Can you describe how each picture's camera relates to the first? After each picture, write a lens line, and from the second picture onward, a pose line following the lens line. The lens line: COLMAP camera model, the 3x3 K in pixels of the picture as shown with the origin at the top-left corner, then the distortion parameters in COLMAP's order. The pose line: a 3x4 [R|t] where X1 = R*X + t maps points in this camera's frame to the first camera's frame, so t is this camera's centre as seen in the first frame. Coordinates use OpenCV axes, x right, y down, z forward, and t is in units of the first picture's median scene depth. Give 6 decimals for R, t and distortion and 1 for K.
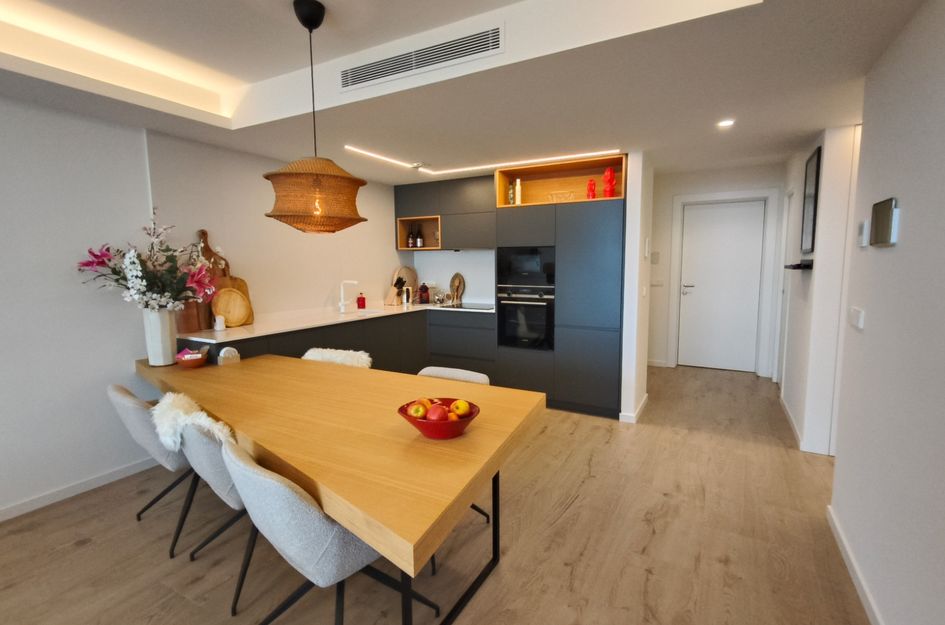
lens RADIAL K [[444.3, 0, 478.9], [0, 444.3, 311.5], [0, 0, 1]] dist [0.003178, 0.000930]
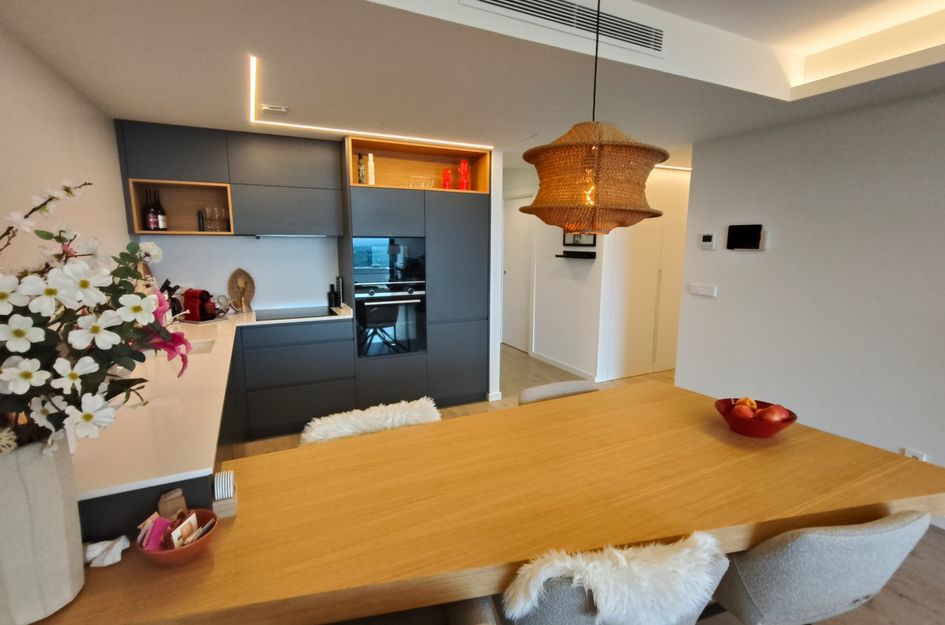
lens RADIAL K [[445.0, 0, 481.4], [0, 445.0, 316.0], [0, 0, 1]] dist [0.003058, 0.000457]
pose [[0.569819, -0.128842, 0.811607, -0.515081], [0.083396, 0.991600, 0.098865, -0.064929], [-0.817528, 0.011350, 0.575778, 0.367090]]
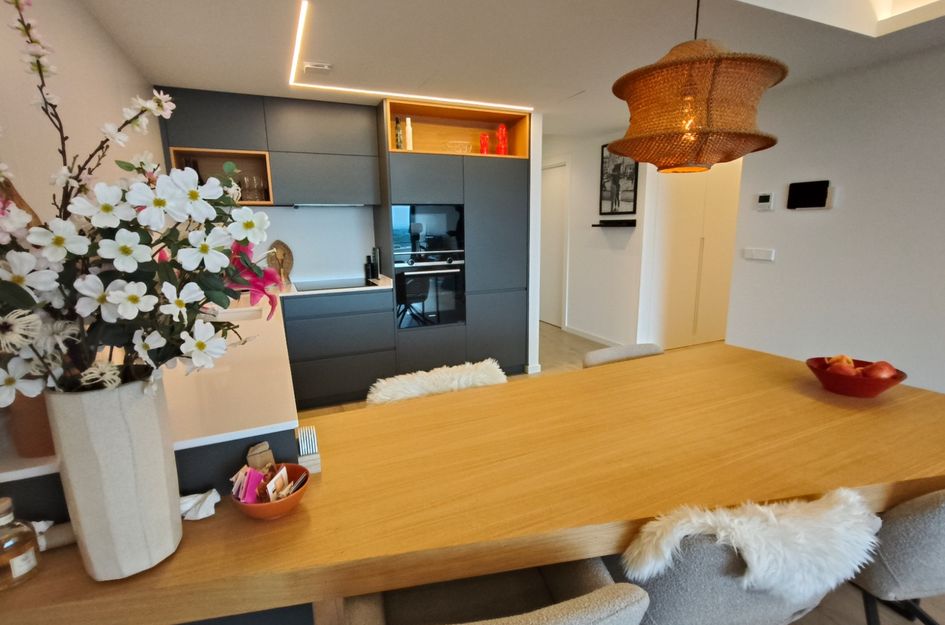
lens RADIAL K [[444.3, 0, 478.9], [0, 444.3, 311.5], [0, 0, 1]] dist [0.003178, 0.000930]
pose [[0.600397, -0.159681, 0.783598, -0.528232], [0.099127, 0.987166, 0.125212, -0.042642], [-0.793535, 0.002499, 0.608520, 0.422875]]
